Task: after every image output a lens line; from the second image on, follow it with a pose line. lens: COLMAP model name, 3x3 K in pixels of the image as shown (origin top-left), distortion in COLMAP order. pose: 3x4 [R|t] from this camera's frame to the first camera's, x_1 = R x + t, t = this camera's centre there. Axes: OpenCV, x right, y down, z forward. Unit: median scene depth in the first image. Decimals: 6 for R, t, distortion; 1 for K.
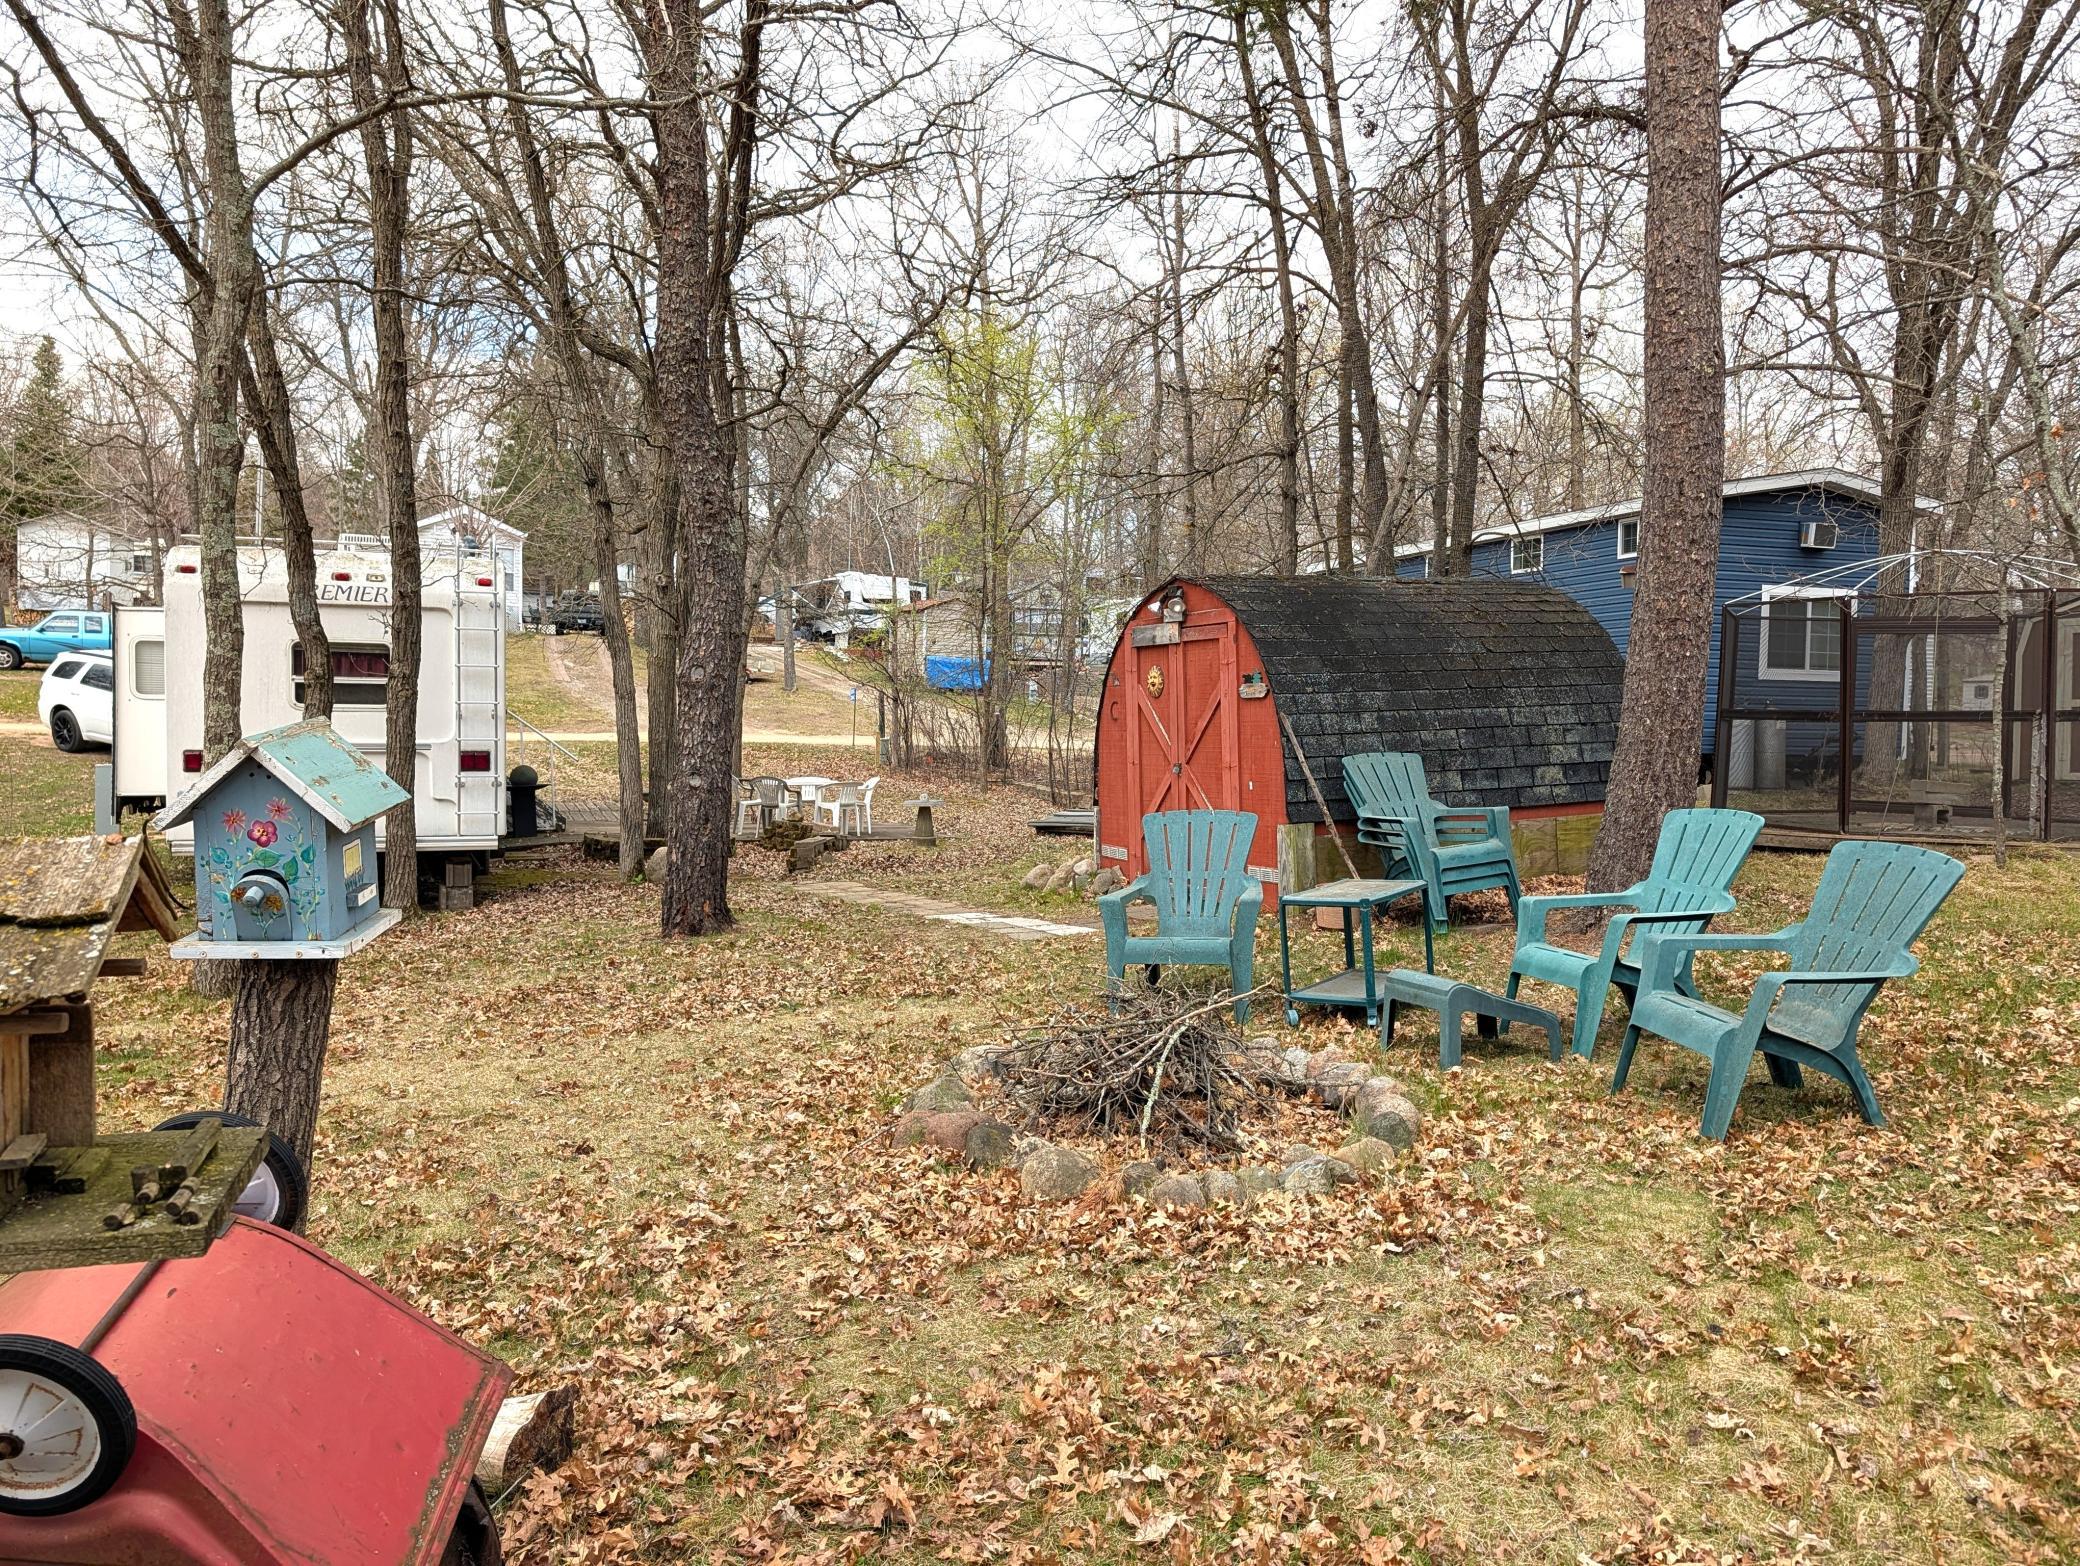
lens RADIAL K [[1462.8, 0, 1055.9], [0, 1462.8, 779.4], [0, 0, 1]] dist [0.032184, -0.060691]
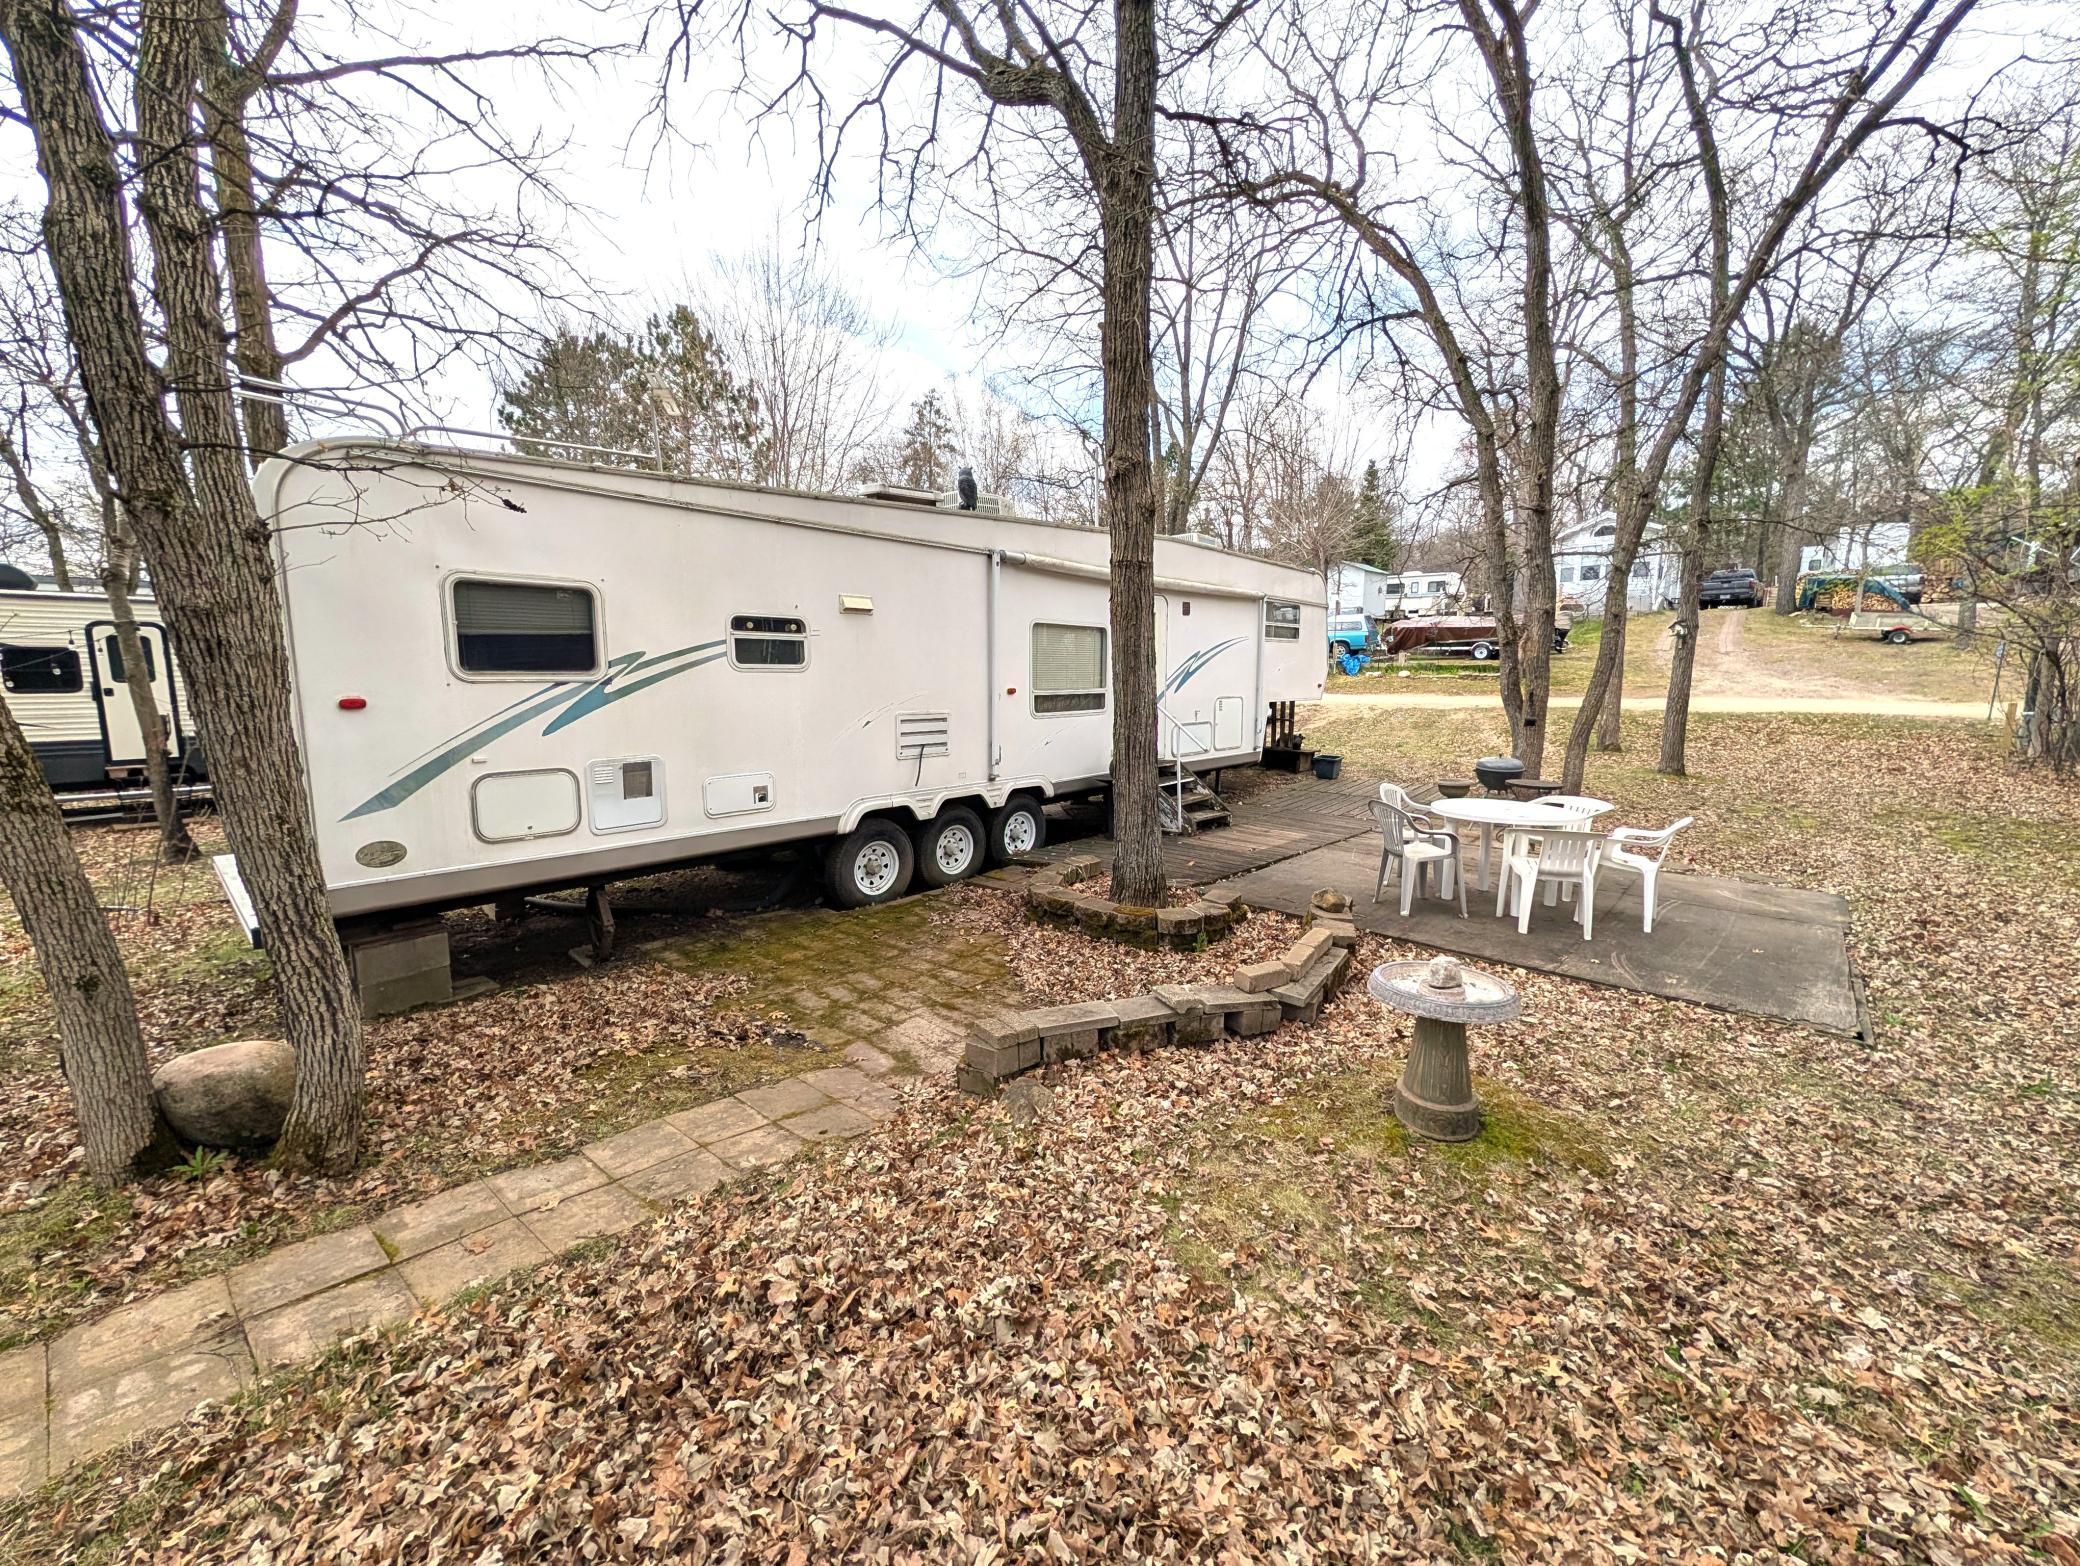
lens RADIAL K [[800.6, 0, 1040.0], [0, 800.6, 783.0], [0, 0, 1]] dist [0.002136, -0.000180]
pose [[0.455780, 0.113144, -0.882872, 0.005741], [-0.034405, 0.993386, 0.109546, -0.020199], [0.889427, -0.019554, 0.456658, 0.421290]]
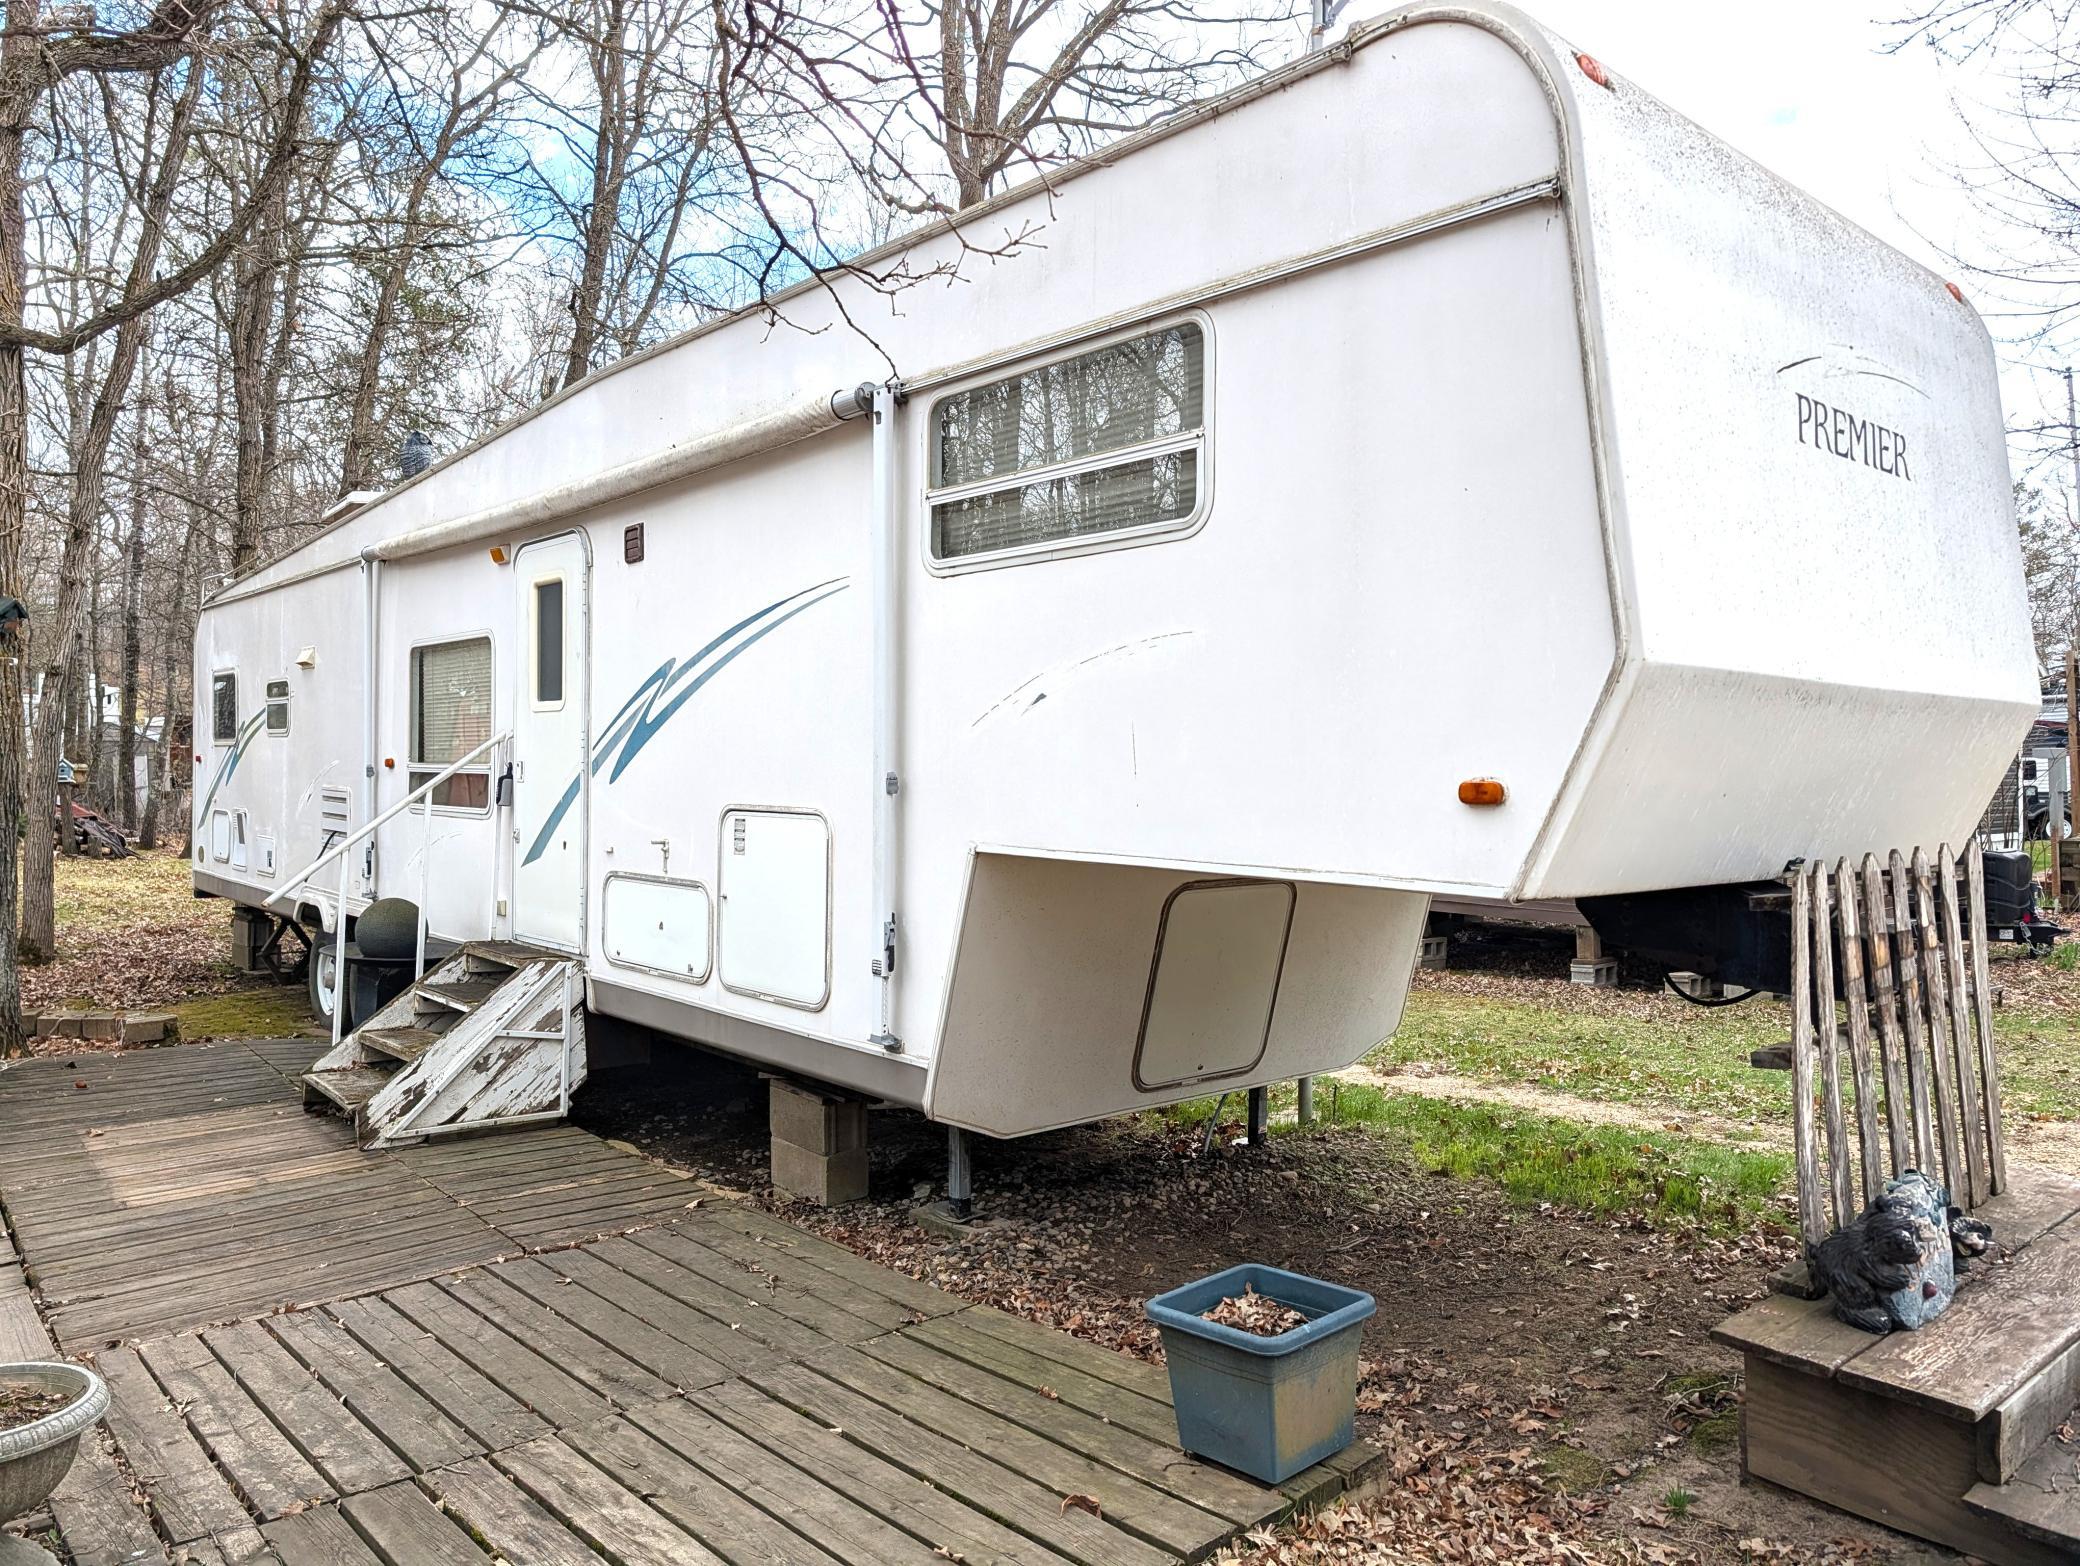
lens RADIAL K [[1456.2, 0, 1105.1], [0, 1456.2, 782.9], [0, 0, 1]] dist [-0.005115, -0.004822]
pose [[-0.926414, -0.004321, -0.376482, -0.220272], [-0.026357, 0.998225, 0.053401, -0.034367], [0.375583, 0.059394, -0.924884, 0.796778]]
